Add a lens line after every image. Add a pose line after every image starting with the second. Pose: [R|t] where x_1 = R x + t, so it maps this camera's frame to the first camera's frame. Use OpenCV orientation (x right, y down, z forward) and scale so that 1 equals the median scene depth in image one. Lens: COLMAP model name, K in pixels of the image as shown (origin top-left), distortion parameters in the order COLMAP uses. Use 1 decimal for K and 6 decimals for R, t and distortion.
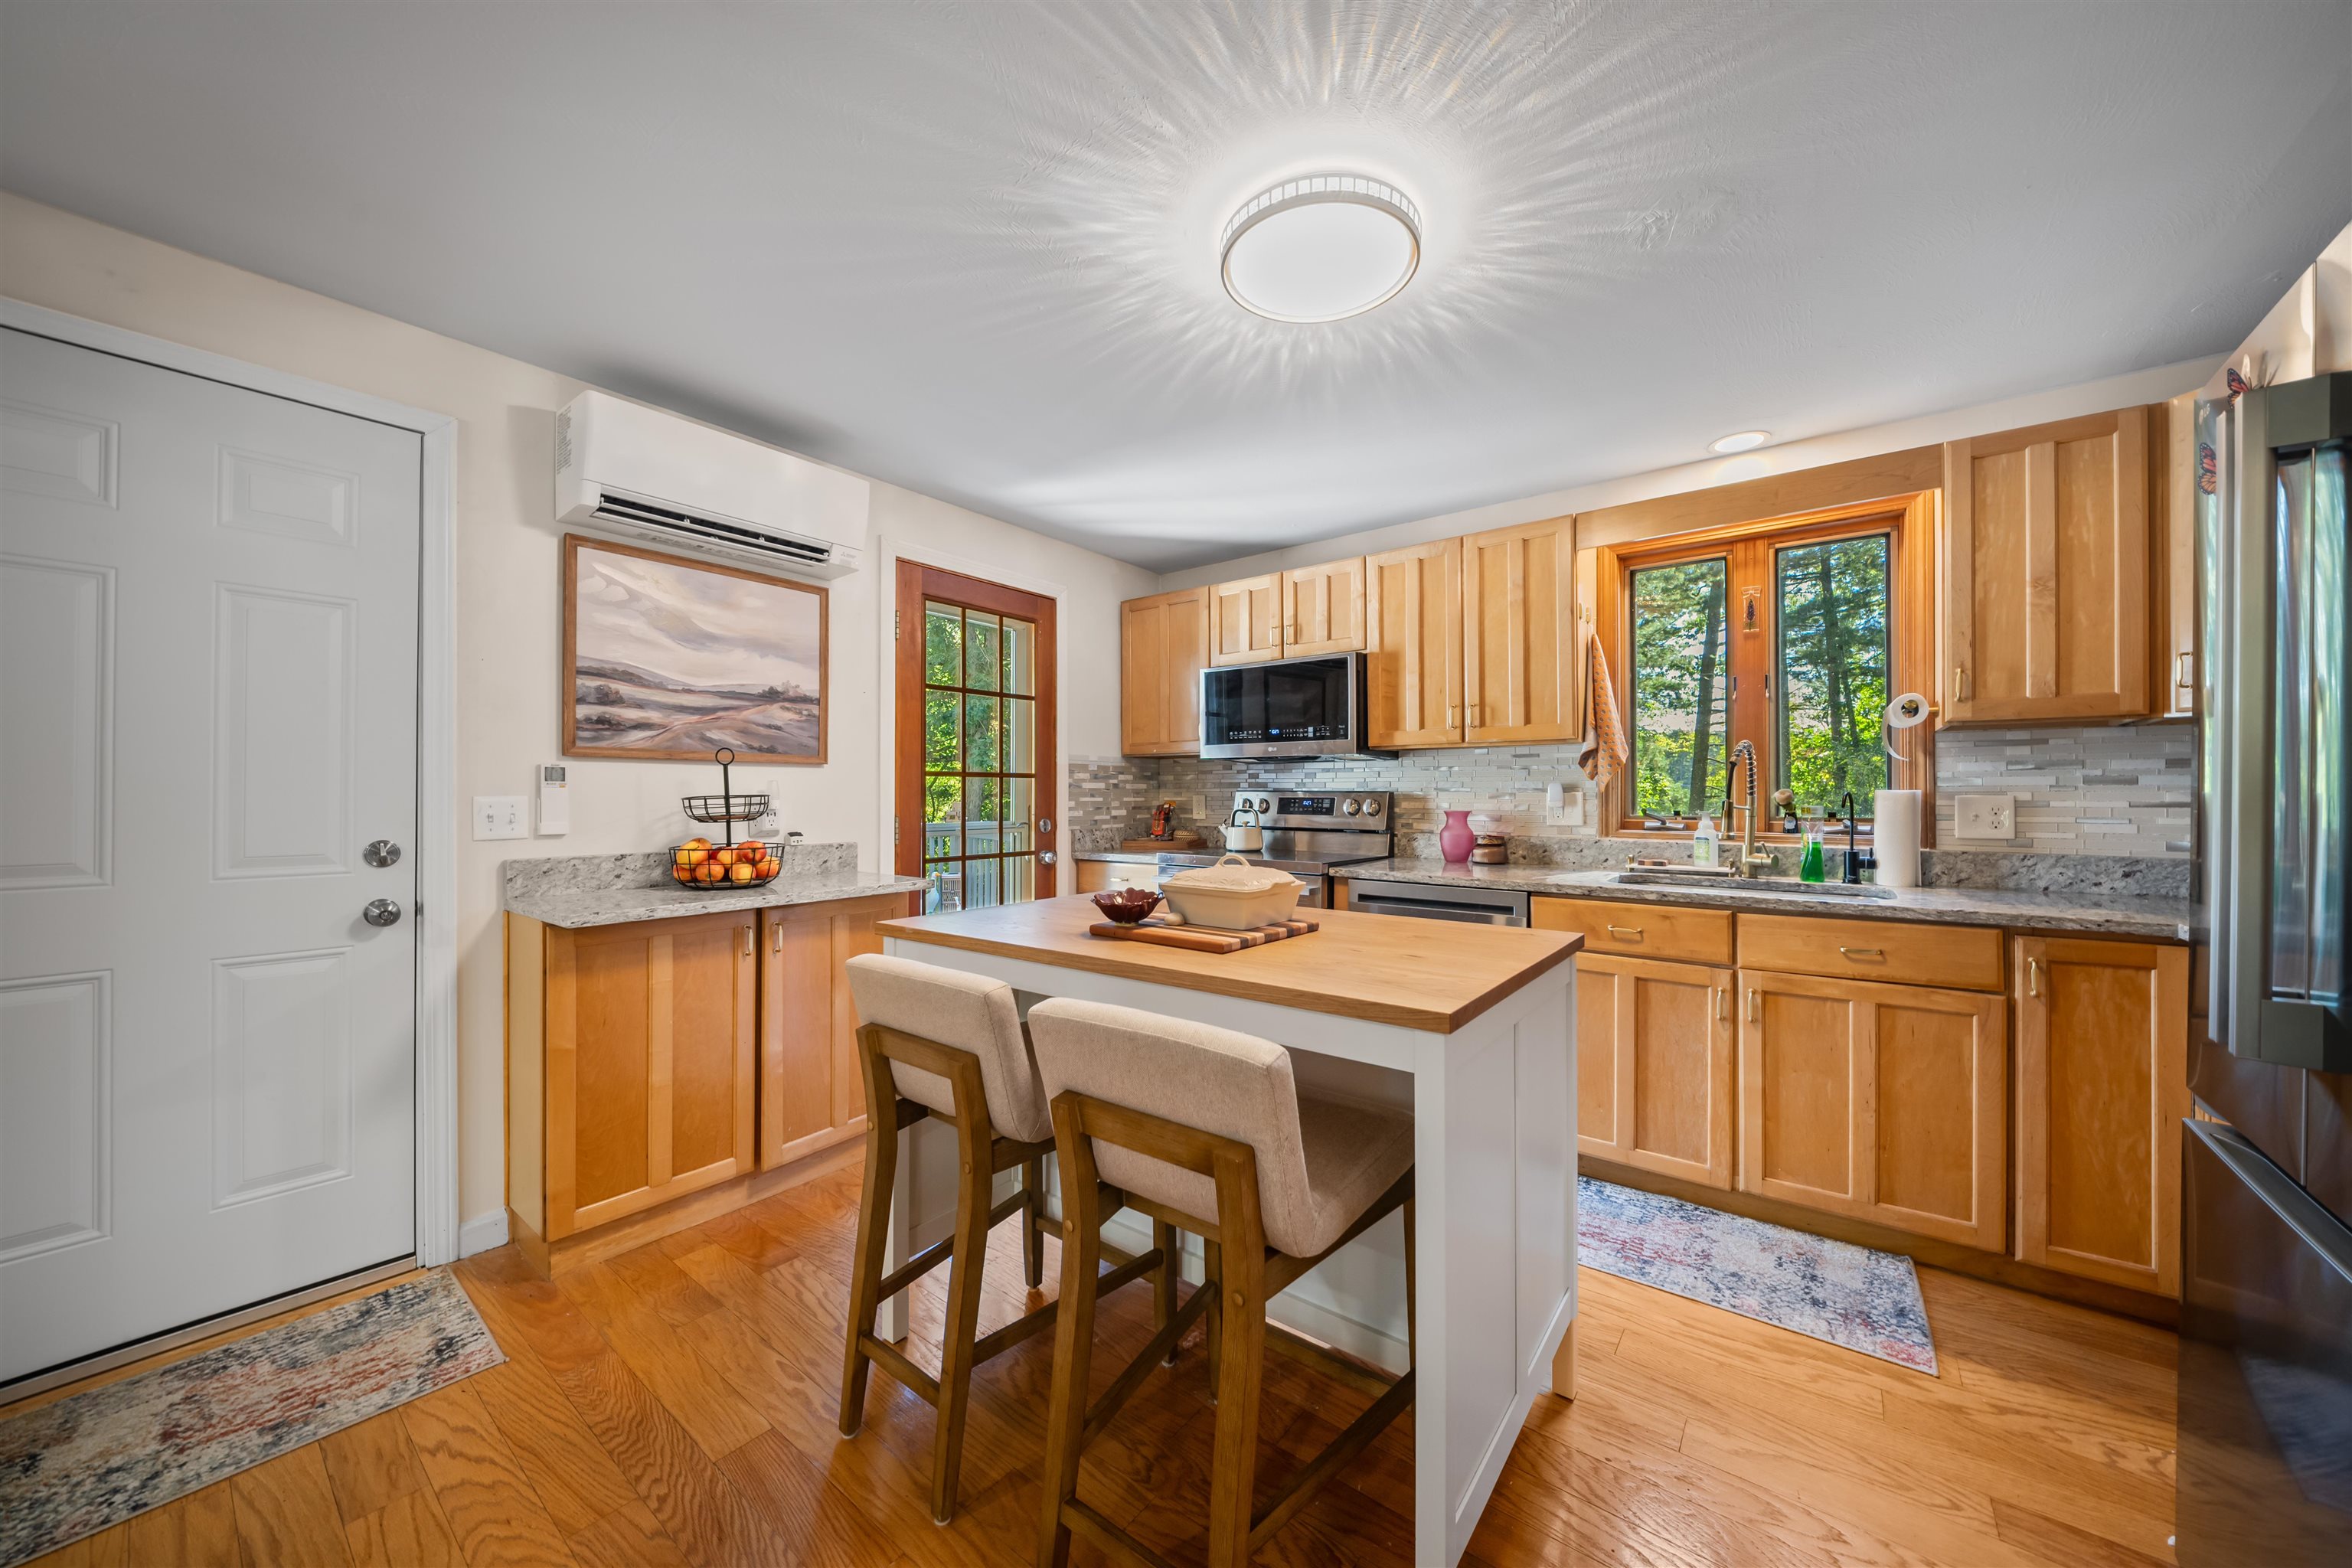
lens RADIAL K [[835.3, 0, 1187.7], [0, 835.3, 790.9], [0, 0, 1]] dist [0.007547, -0.005343]
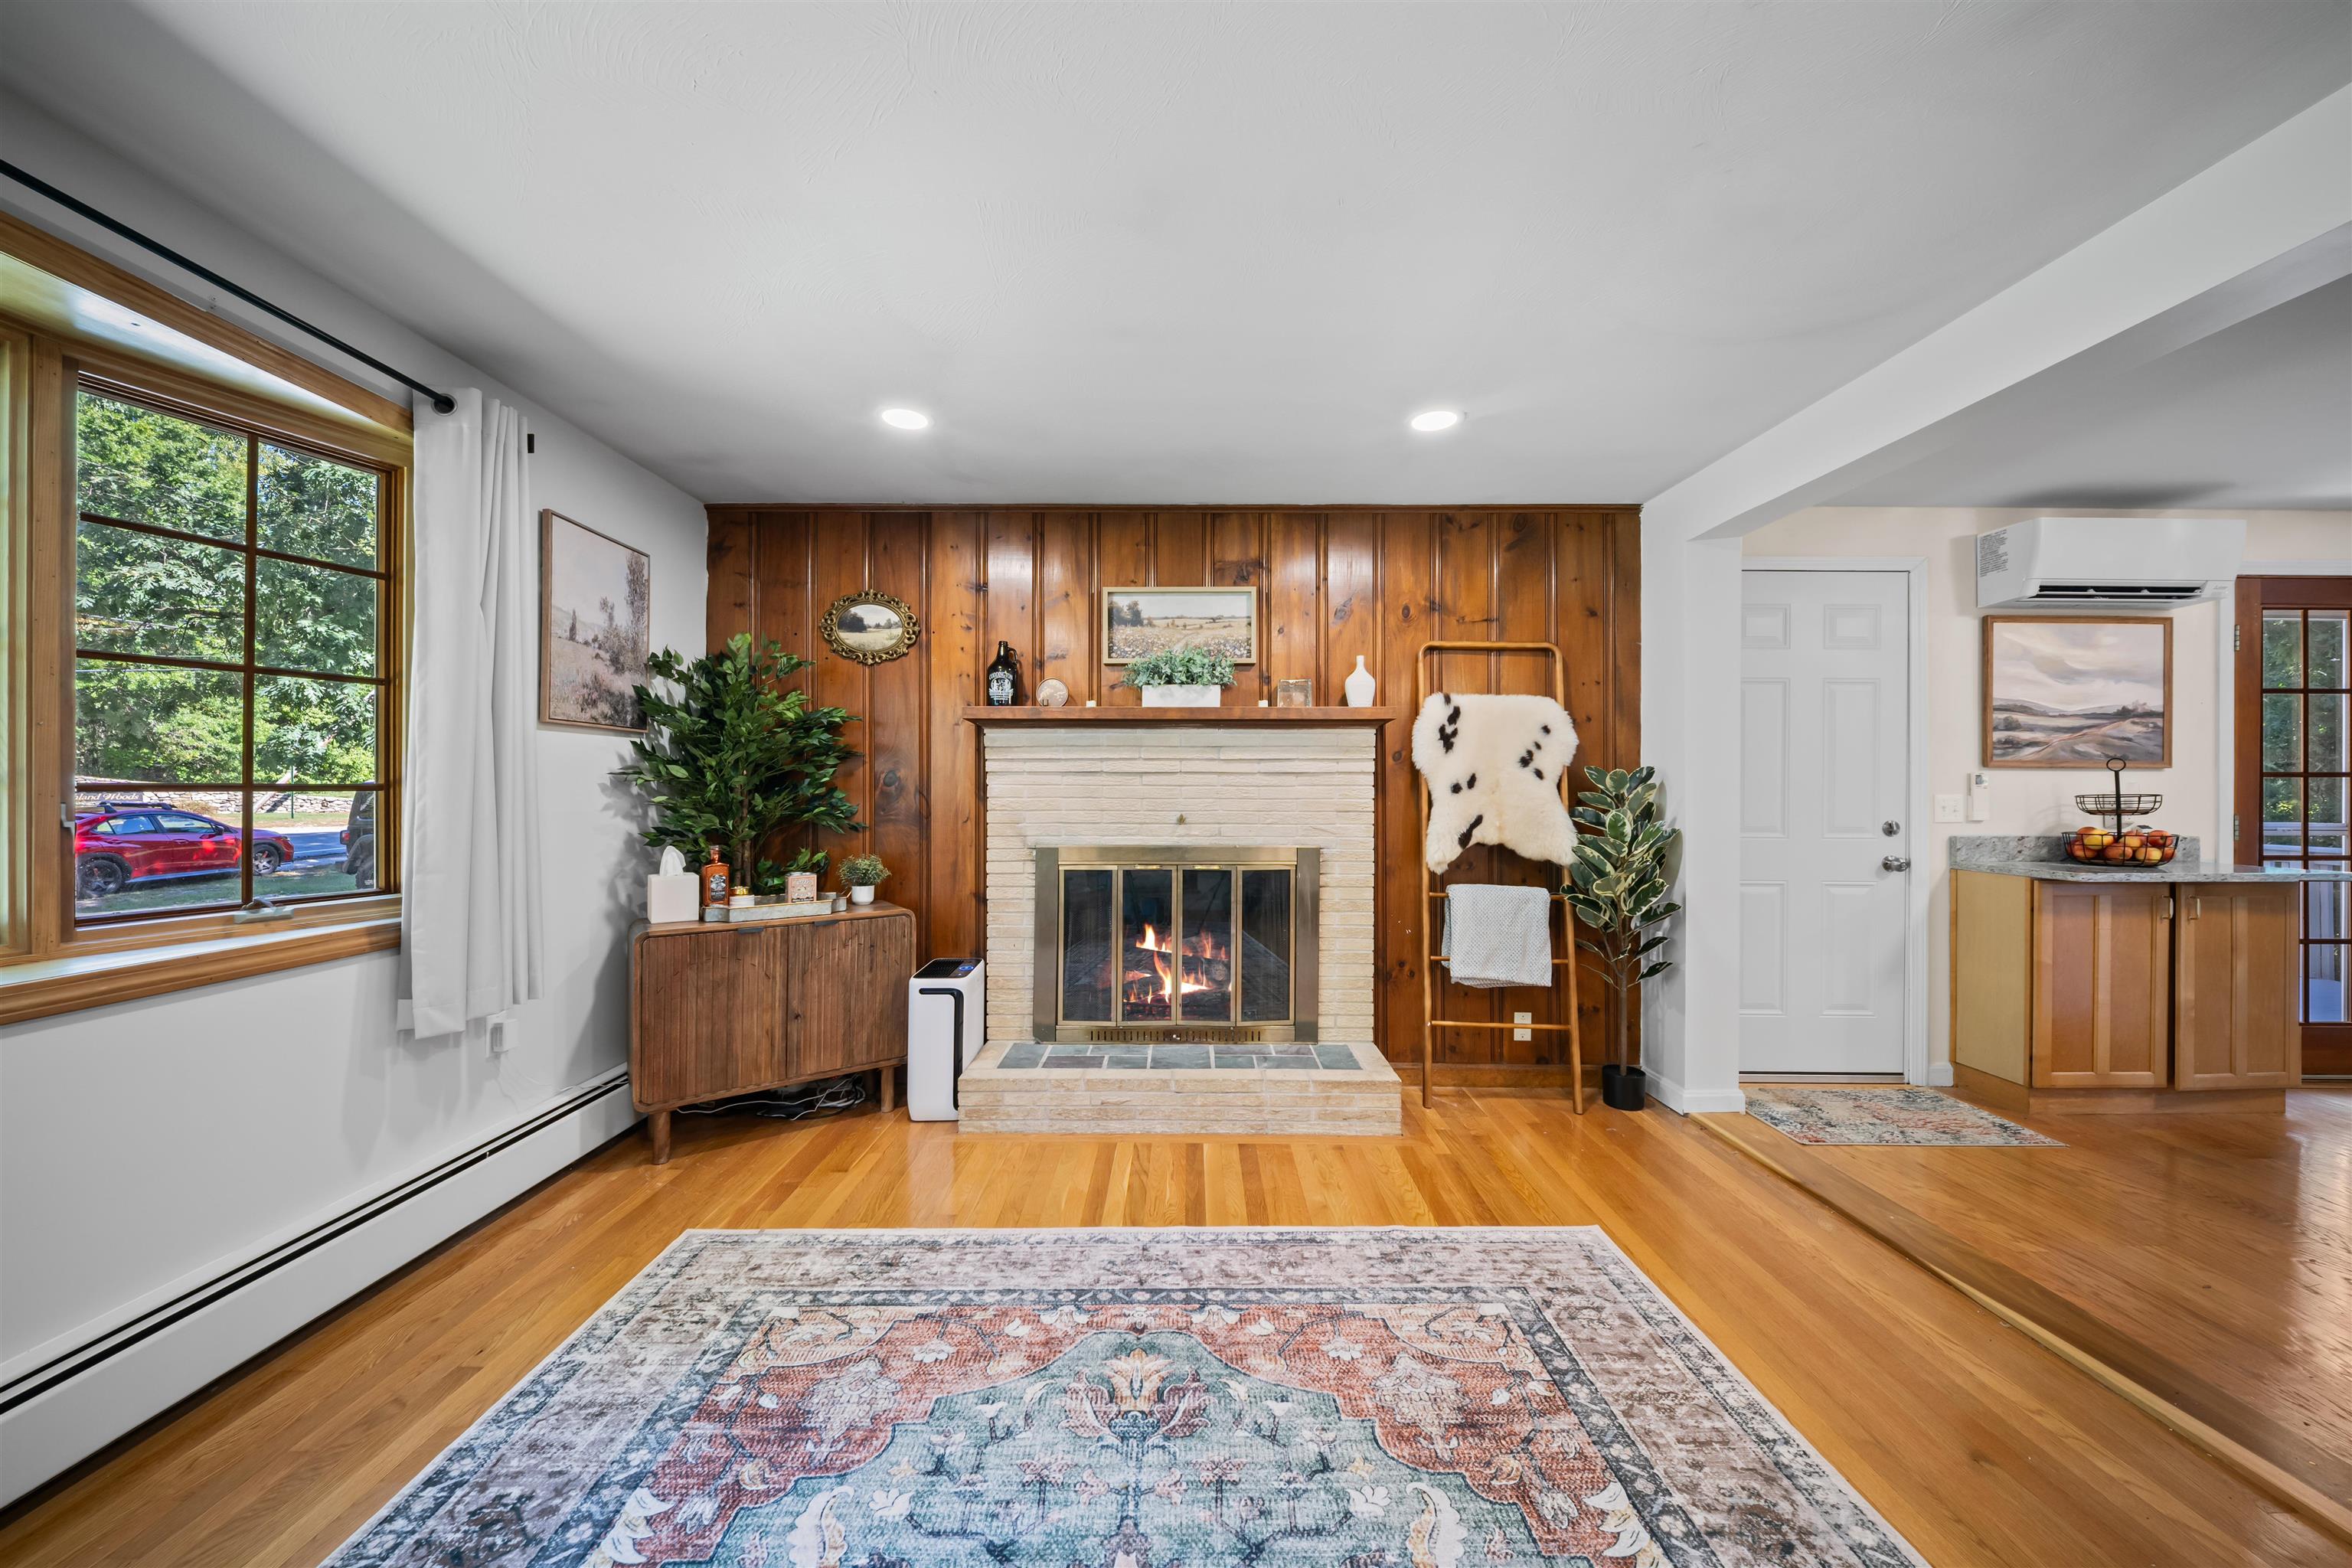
lens RADIAL K [[835.3, 0, 1175.7], [0, 835.3, 786.7], [0, 0, 1]] dist [0.007547, -0.005343]
pose [[0.611375, -0.002347, -0.791338, -0.382728], [0.000283, 0.999996, -0.002746, -0.002944], [0.791341, 0.001455, 0.611373, -0.868555]]
